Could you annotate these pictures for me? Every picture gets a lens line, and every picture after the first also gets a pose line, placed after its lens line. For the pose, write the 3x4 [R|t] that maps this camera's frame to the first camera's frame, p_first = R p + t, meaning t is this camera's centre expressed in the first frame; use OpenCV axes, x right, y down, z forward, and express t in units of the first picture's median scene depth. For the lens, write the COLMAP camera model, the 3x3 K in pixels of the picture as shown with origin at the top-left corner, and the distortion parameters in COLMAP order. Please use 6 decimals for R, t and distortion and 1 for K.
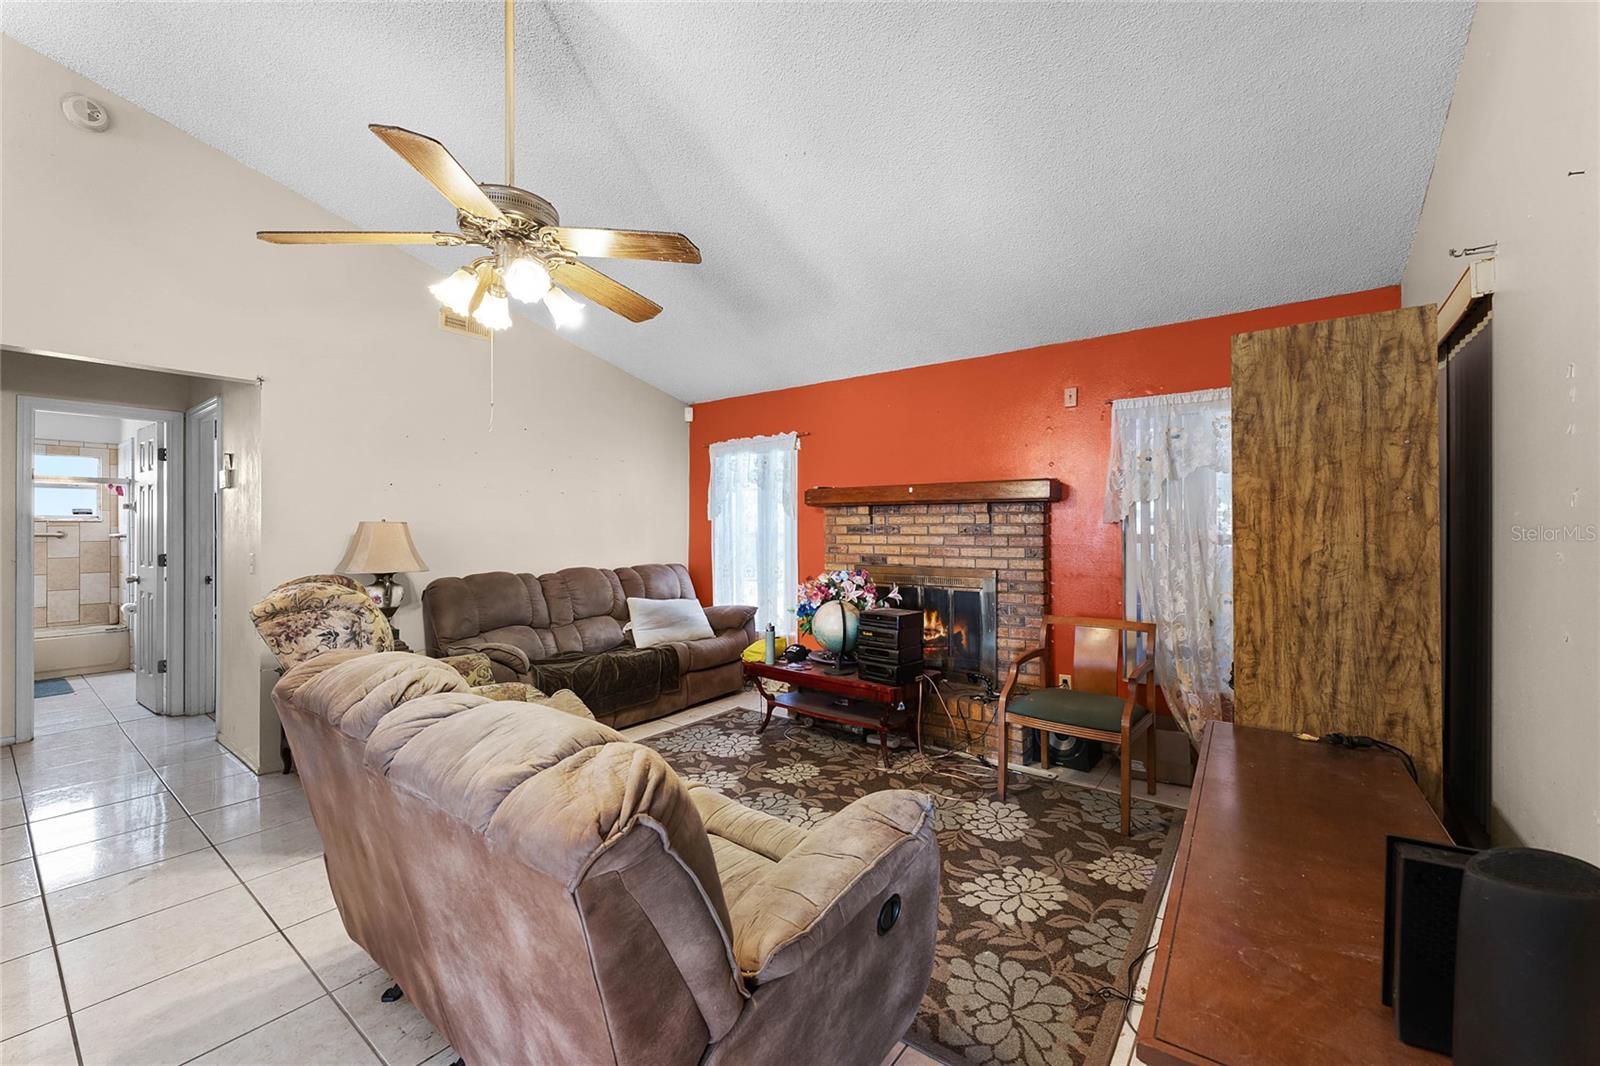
lens RADIAL K [[649.4, 0, 799.0], [0, 649.4, 533.6], [0, 0, 1]] dist [0.000000, -0.000409]
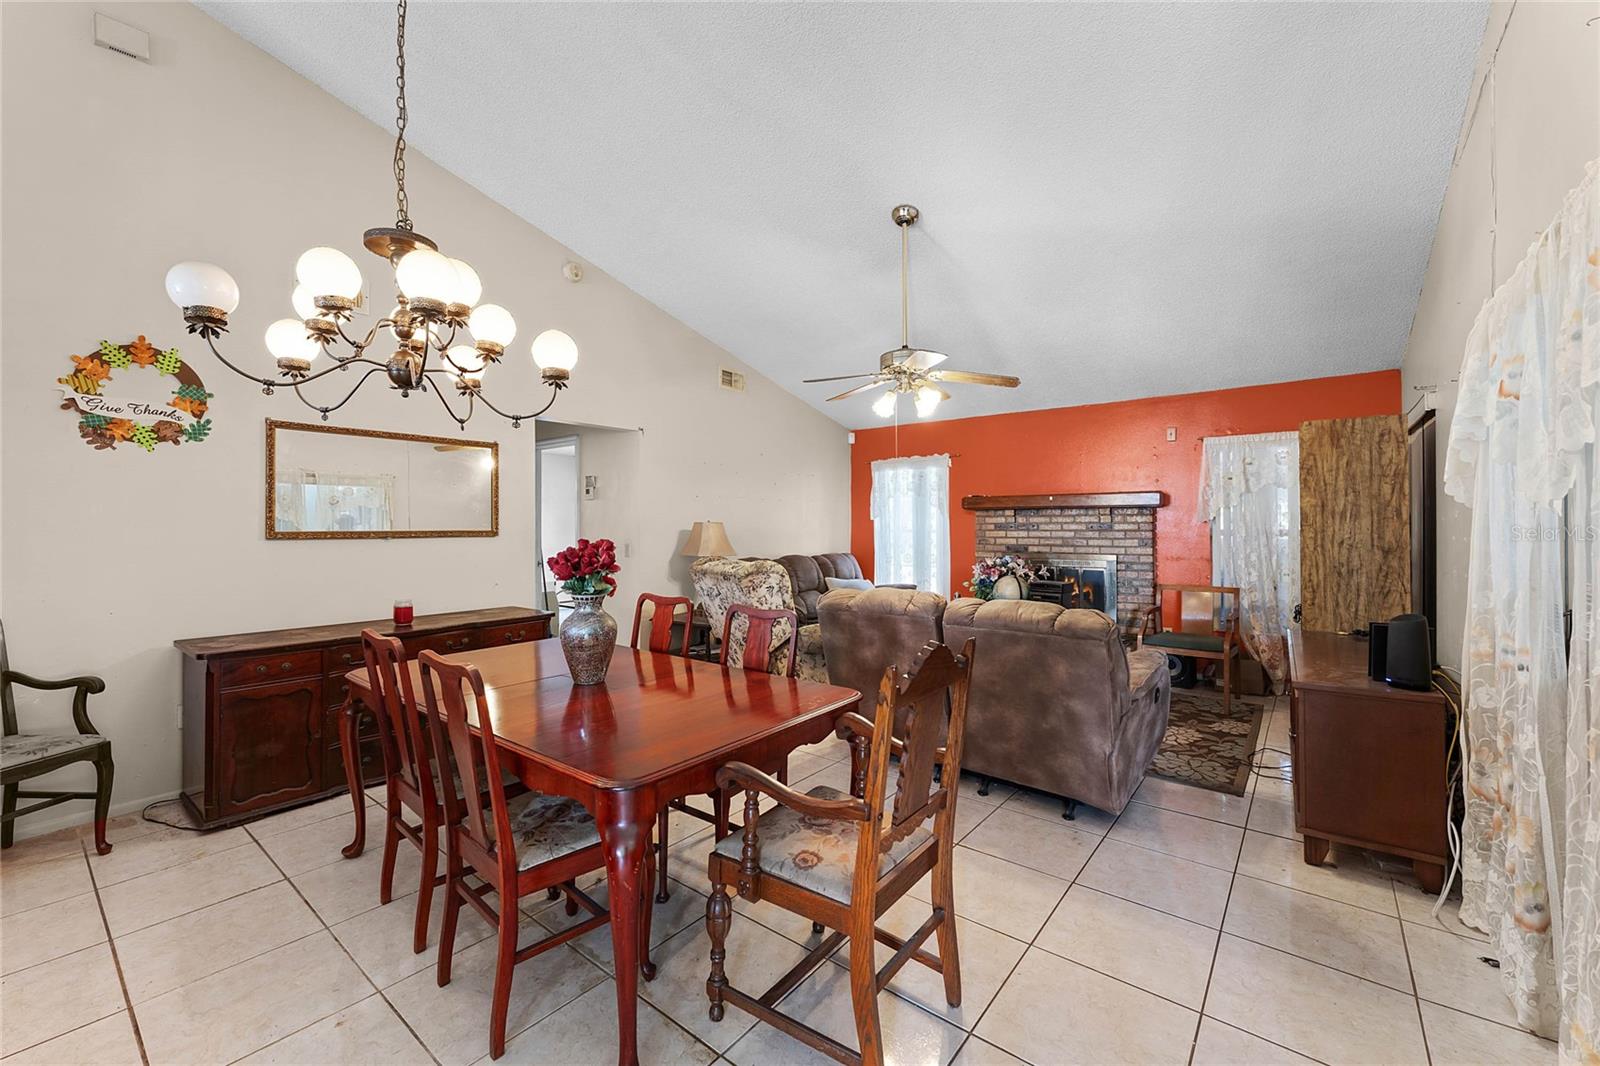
lens RADIAL K [[649.4, 0, 799.1], [0, 649.4, 528.2], [0, 0, 1]] dist [0.000000, -0.000409]
pose [[0.999623, -0.002418, -0.027356, -0.411506], [0.002318, 0.999990, -0.003700, 0.001284], [0.027365, 0.003636, 0.999619, -0.515905]]
